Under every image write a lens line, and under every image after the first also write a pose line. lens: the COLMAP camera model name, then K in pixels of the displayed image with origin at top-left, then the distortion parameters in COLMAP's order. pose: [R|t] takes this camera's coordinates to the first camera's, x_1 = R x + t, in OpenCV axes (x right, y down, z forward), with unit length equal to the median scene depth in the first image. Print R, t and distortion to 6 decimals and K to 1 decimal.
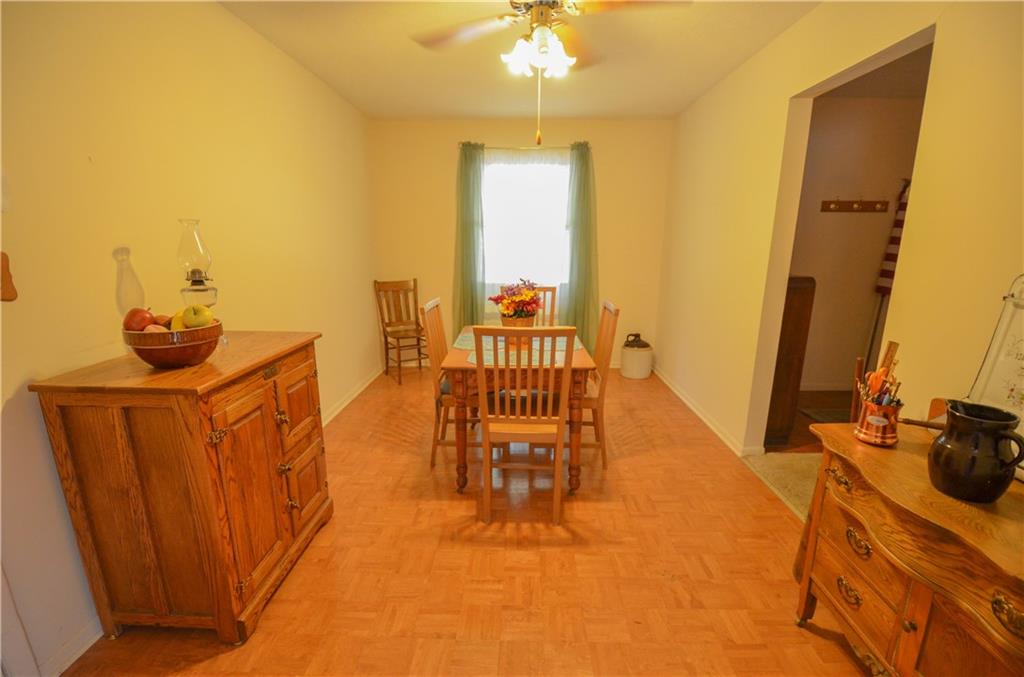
lens RADIAL K [[450.3, 0, 523.6], [0, 450.3, 352.8], [0, 0, 1]] dist [-0.002364, -0.000586]
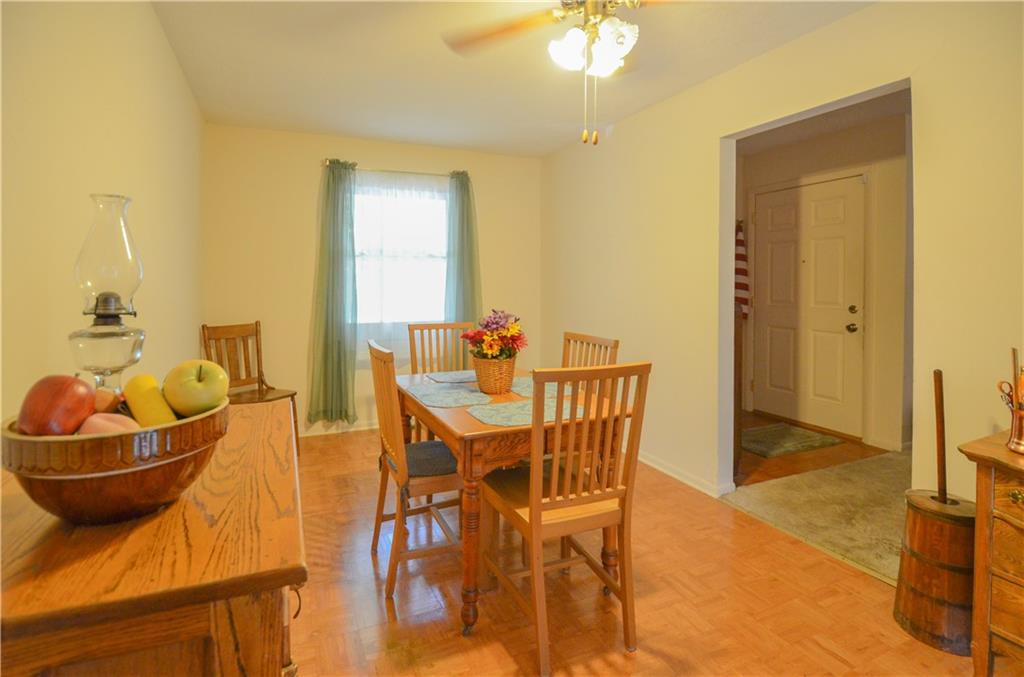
lens RADIAL K [[472.2, 0, 467.4], [0, 472.2, 290.2], [0, 0, 1]] dist [0.000938, 0.000005]
pose [[0.926493, -0.011037, 0.376150, -0.409190], [0.096843, 0.972896, -0.209986, -0.029889], [-0.363637, 0.230979, 0.902451, 0.282134]]
